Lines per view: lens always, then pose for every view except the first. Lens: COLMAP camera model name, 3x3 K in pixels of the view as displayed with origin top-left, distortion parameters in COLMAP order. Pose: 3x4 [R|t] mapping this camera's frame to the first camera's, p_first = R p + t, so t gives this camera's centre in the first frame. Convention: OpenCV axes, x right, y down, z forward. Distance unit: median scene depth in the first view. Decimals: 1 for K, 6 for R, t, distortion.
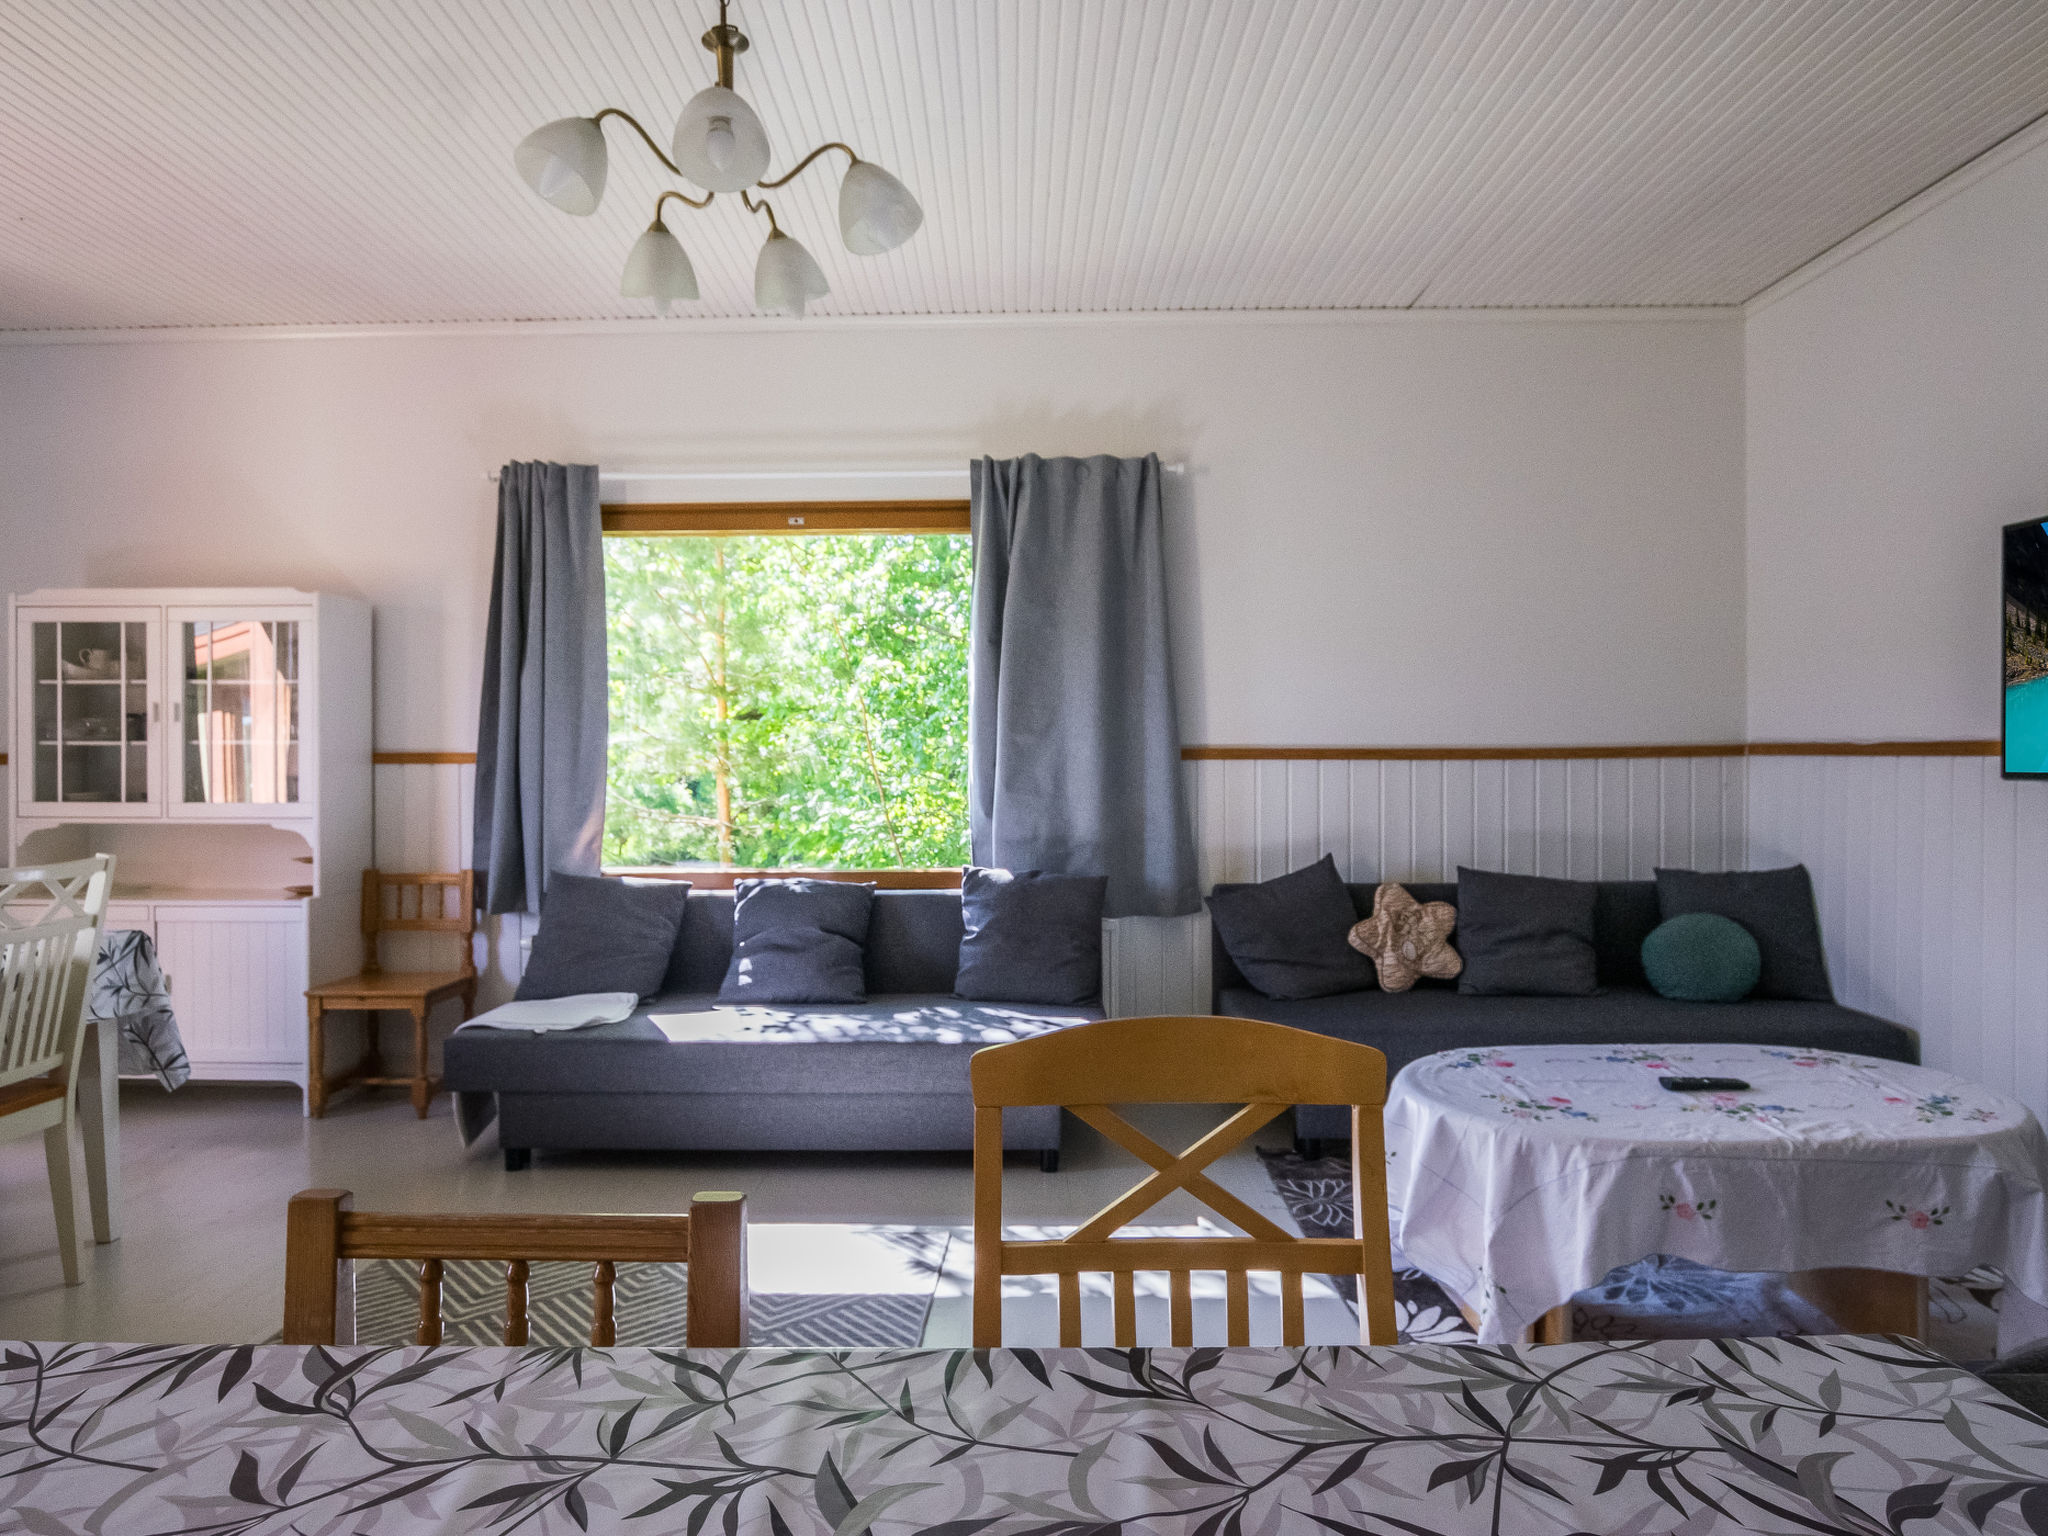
lens RADIAL K [[1265.2, 0, 1034.0], [0, 1265.2, 764.2], [0, 0, 1]] dist [-0.007096, 0.000556]
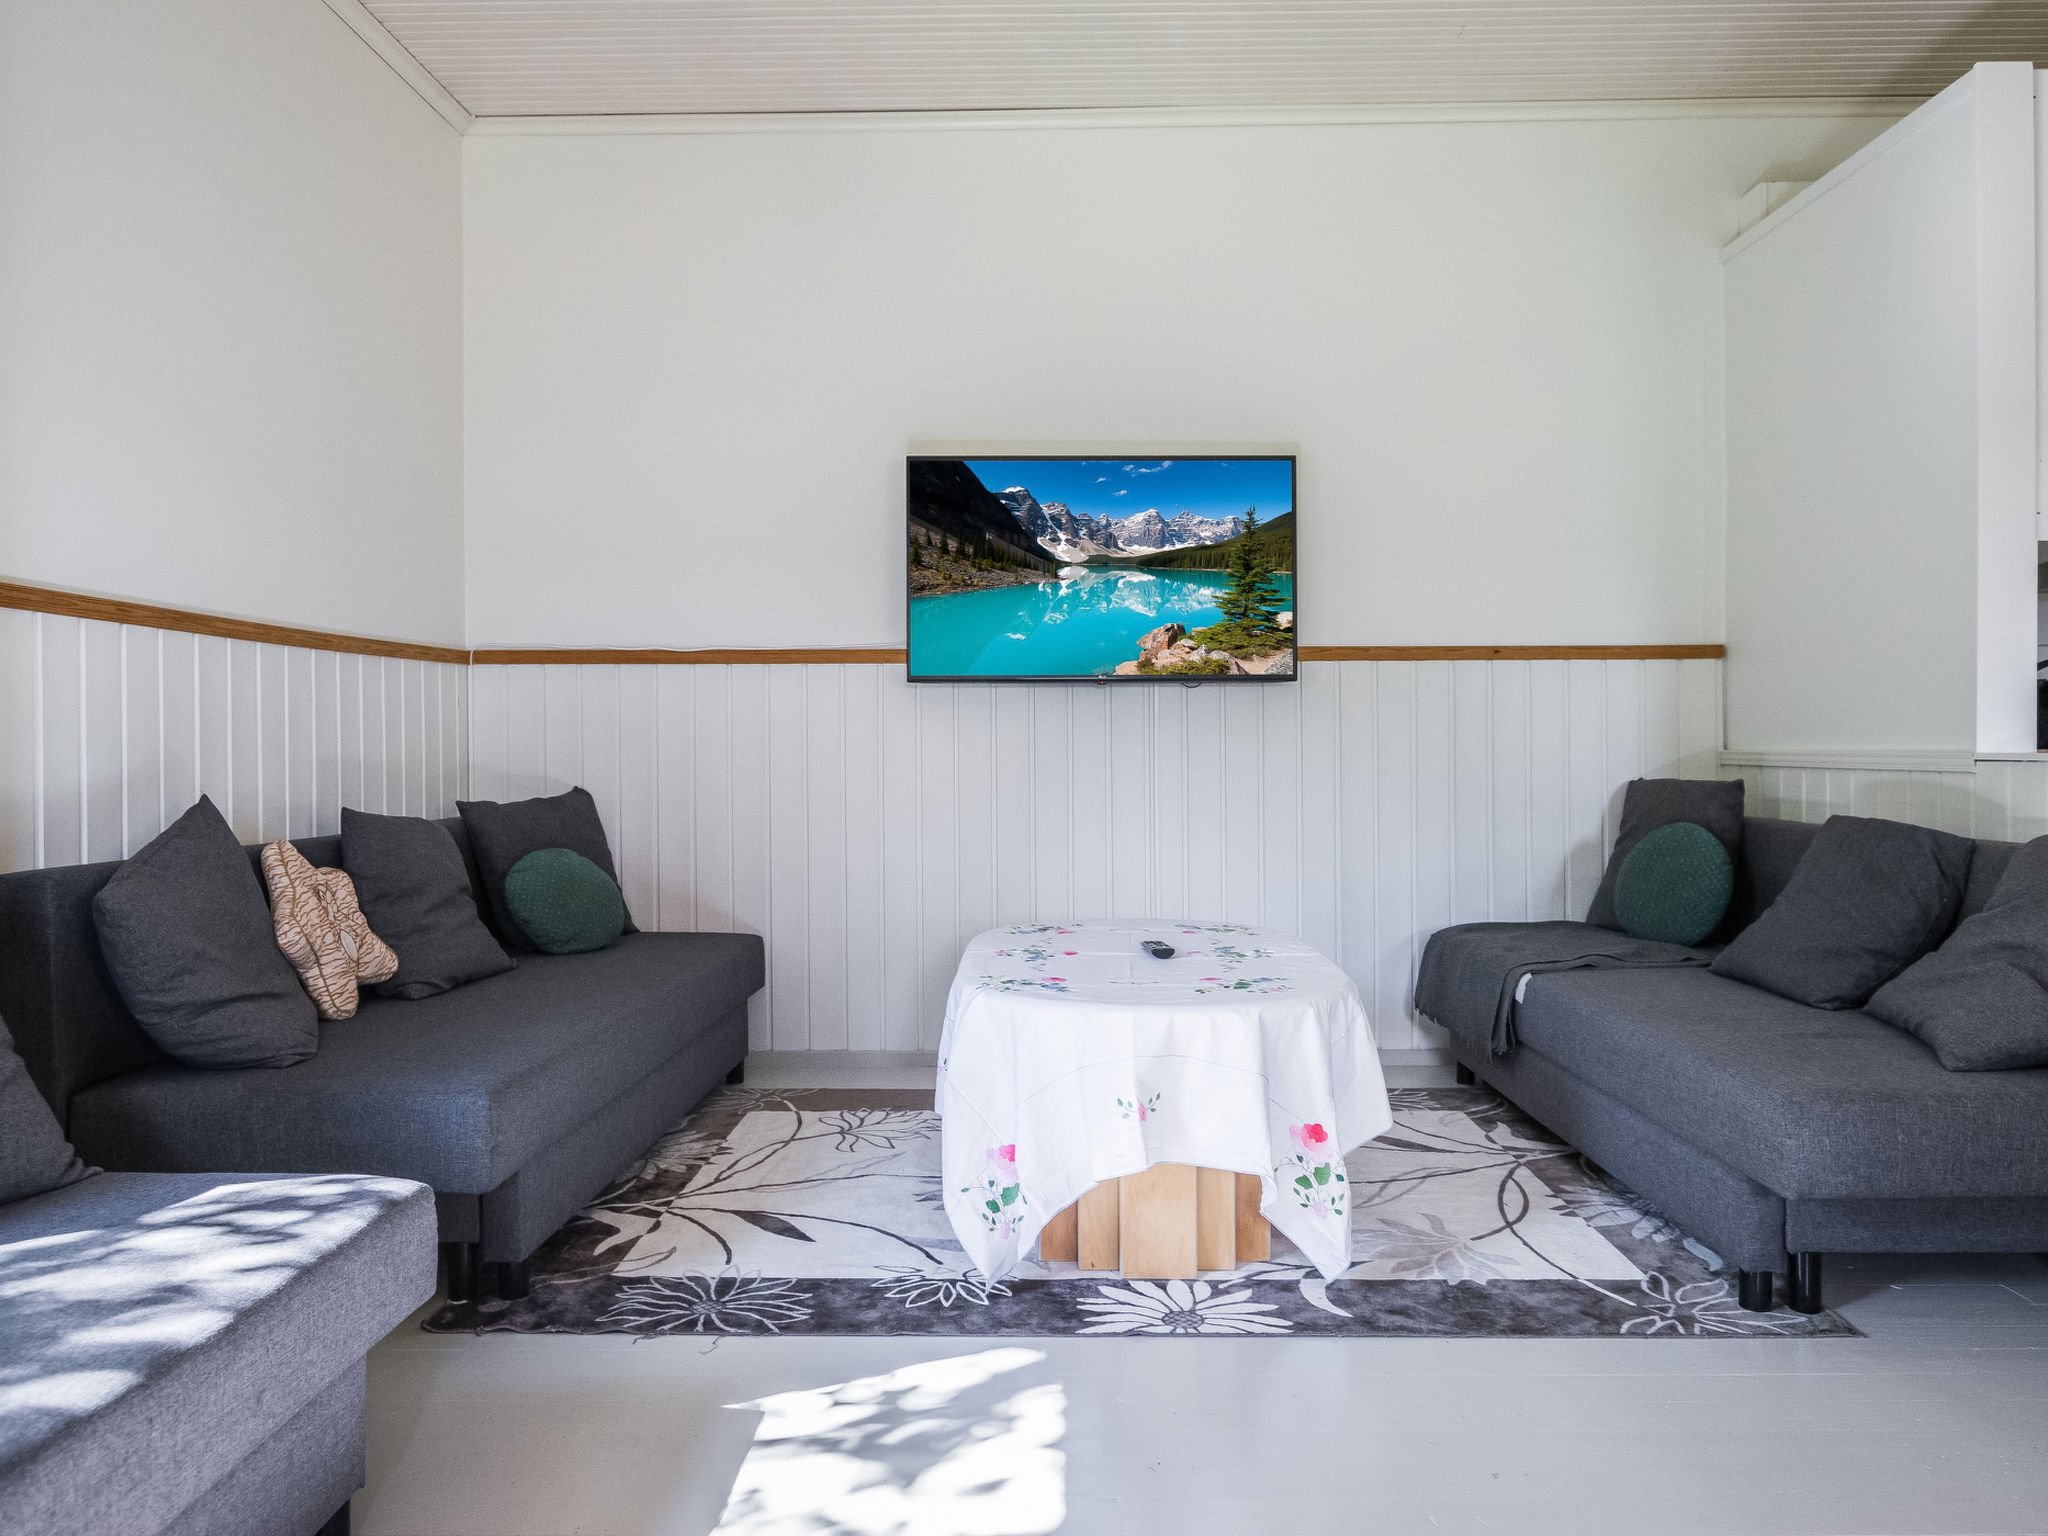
lens RADIAL K [[1380.1, 0, 1023.4], [0, 1380.1, 757.5], [0, 0, 1]] dist [-0.002614, 0.000318]
pose [[0.047305, -0.008683, 0.998843, -0.335886], [0.011818, 0.999897, 0.008133, 0.053017], [-0.998811, 0.011419, 0.047403, 0.613961]]
